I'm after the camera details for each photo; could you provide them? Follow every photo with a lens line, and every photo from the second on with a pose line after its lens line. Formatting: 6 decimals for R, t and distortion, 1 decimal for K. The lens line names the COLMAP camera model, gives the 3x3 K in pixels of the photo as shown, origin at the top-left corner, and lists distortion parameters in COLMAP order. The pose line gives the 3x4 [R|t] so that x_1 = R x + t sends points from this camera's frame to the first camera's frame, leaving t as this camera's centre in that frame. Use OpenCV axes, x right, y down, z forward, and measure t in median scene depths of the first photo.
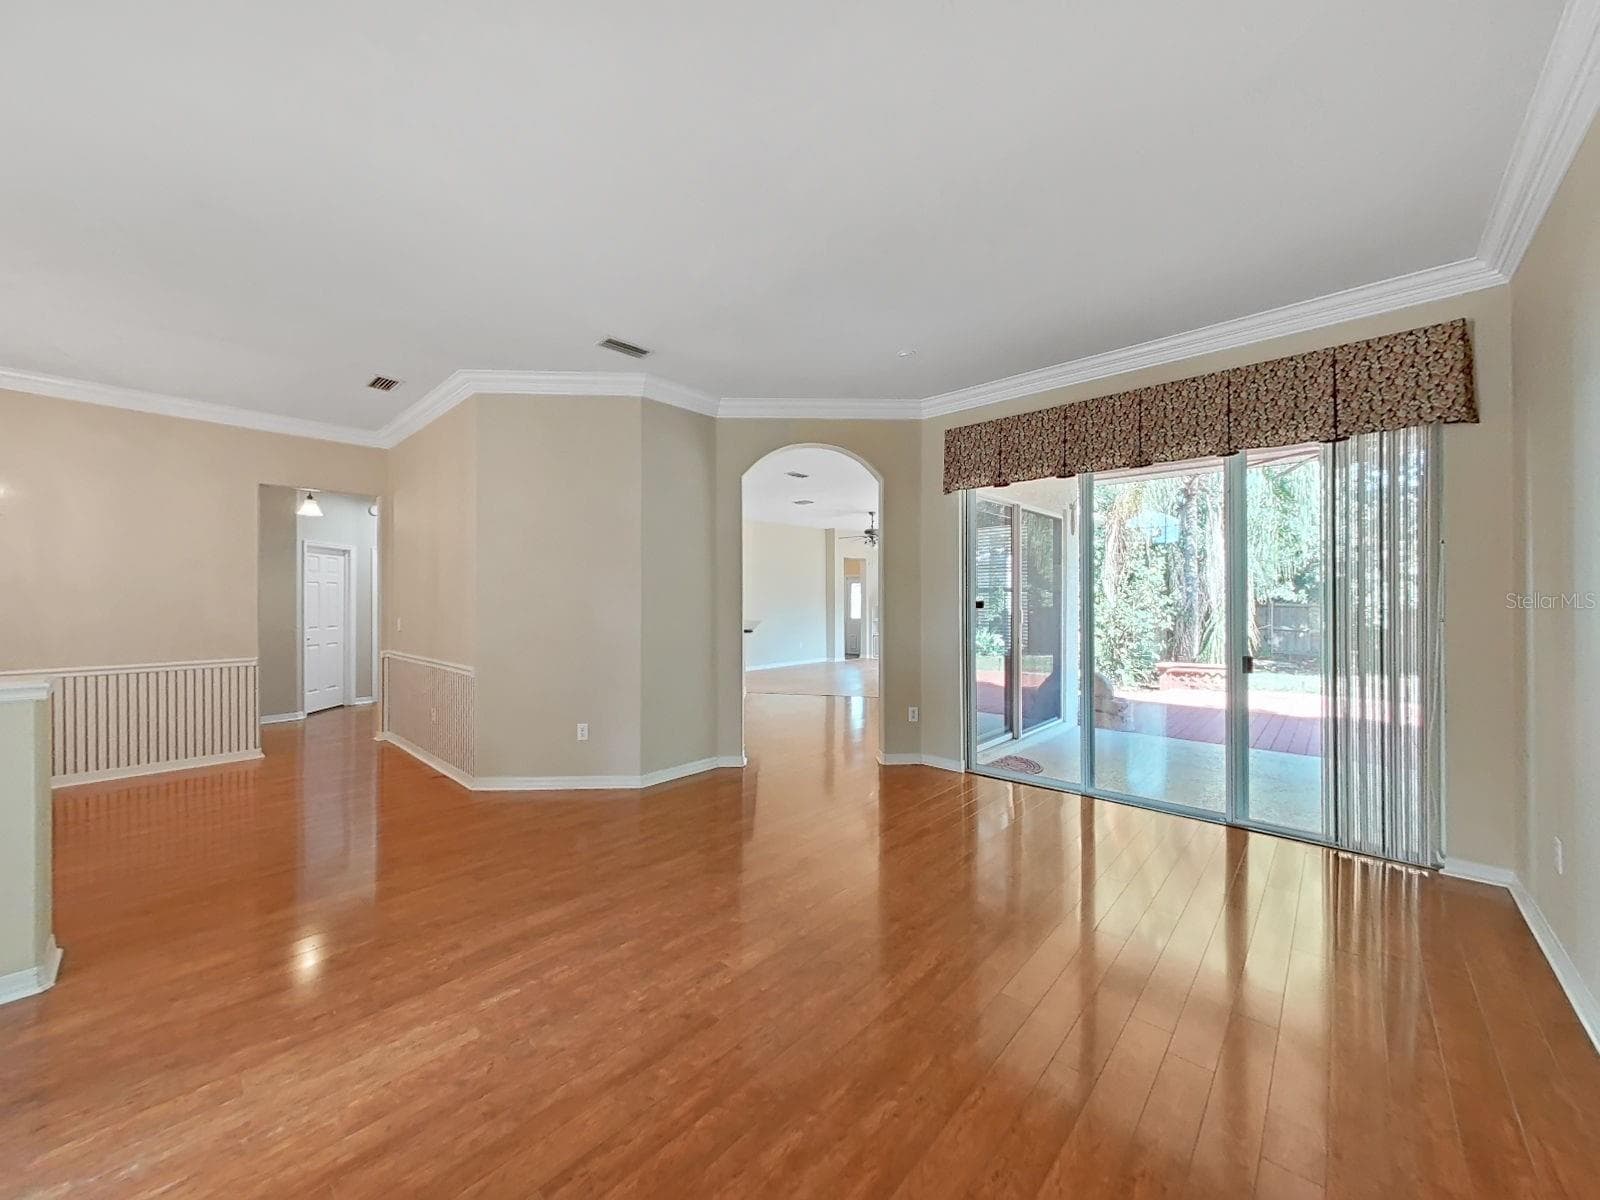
lens RADIAL K [[595.4, 0, 797.9], [0, 595.4, 602.6], [0, 0, 1]] dist [0.001669, 0.000063]
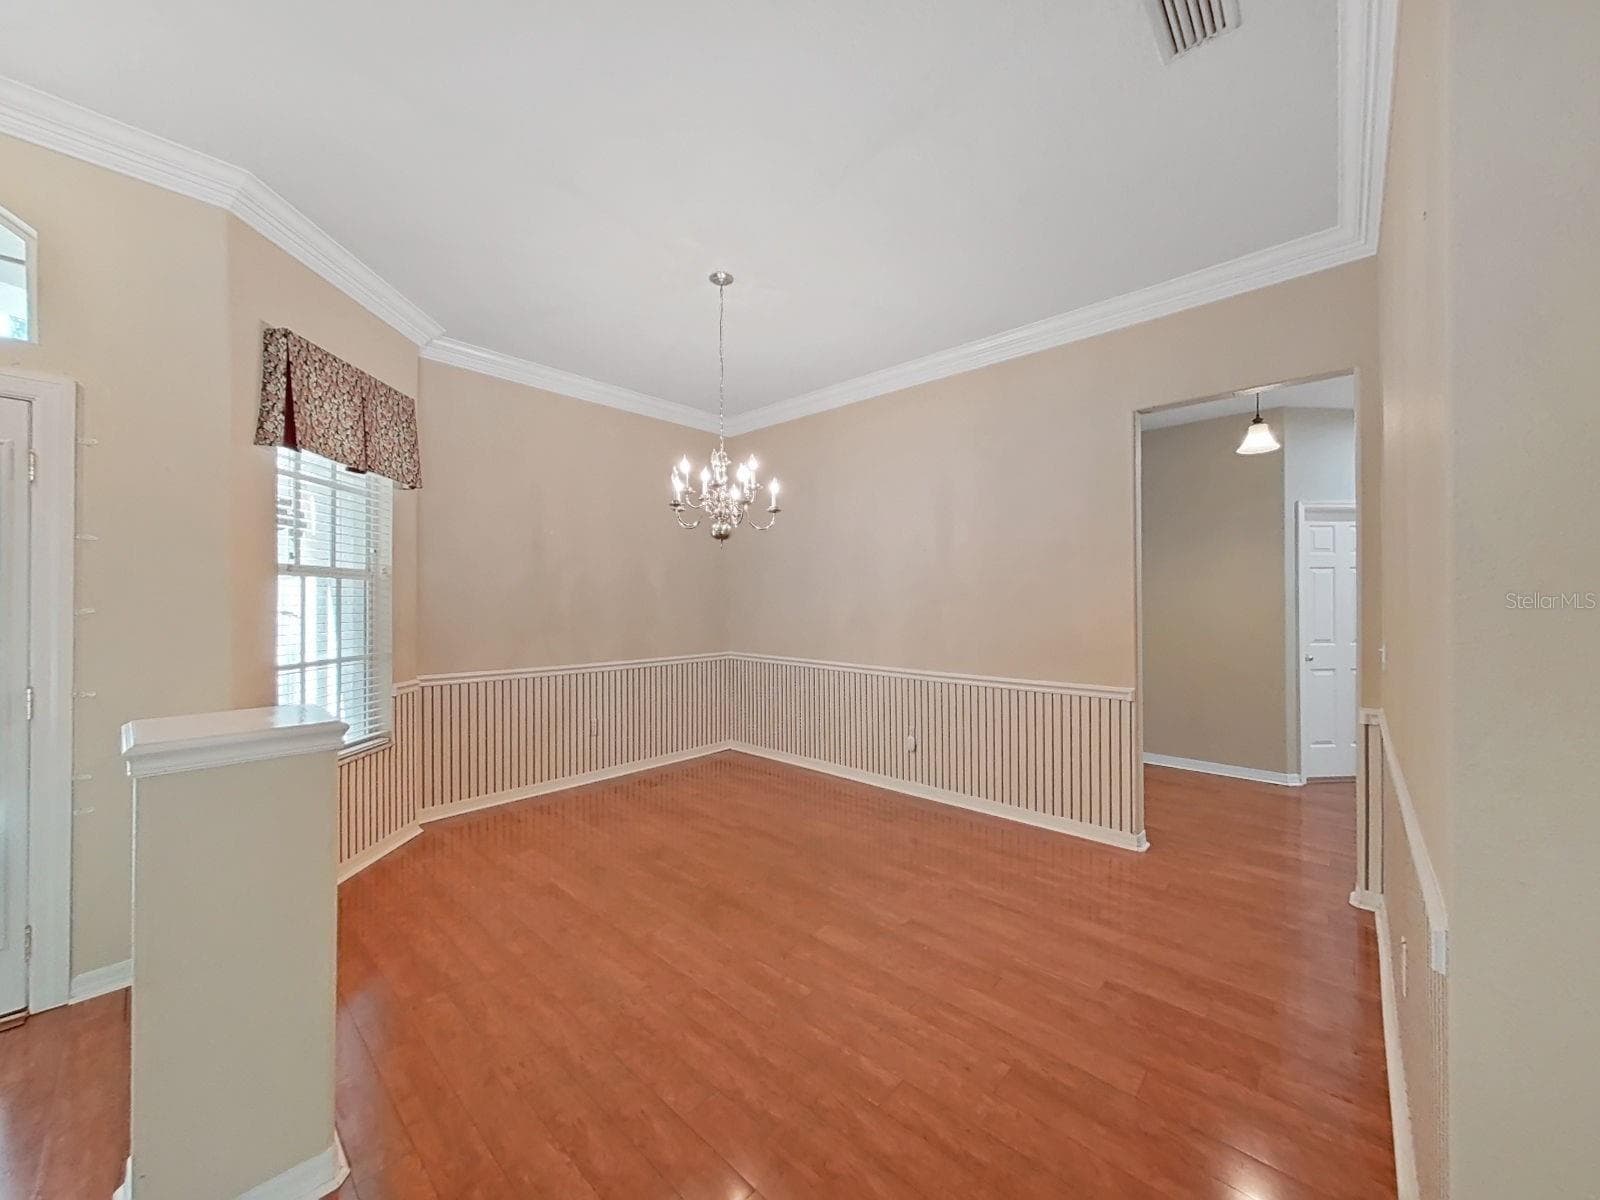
lens RADIAL K [[595.4, 0, 829.8], [0, 595.4, 602.3], [0, 0, 1]] dist [0.001669, 0.000063]
pose [[0.023002, 0.003463, -0.999729, -0.244194], [0.002227, 0.999991, 0.003516, -0.001302], [0.999733, -0.002307, 0.022994, 0.568573]]
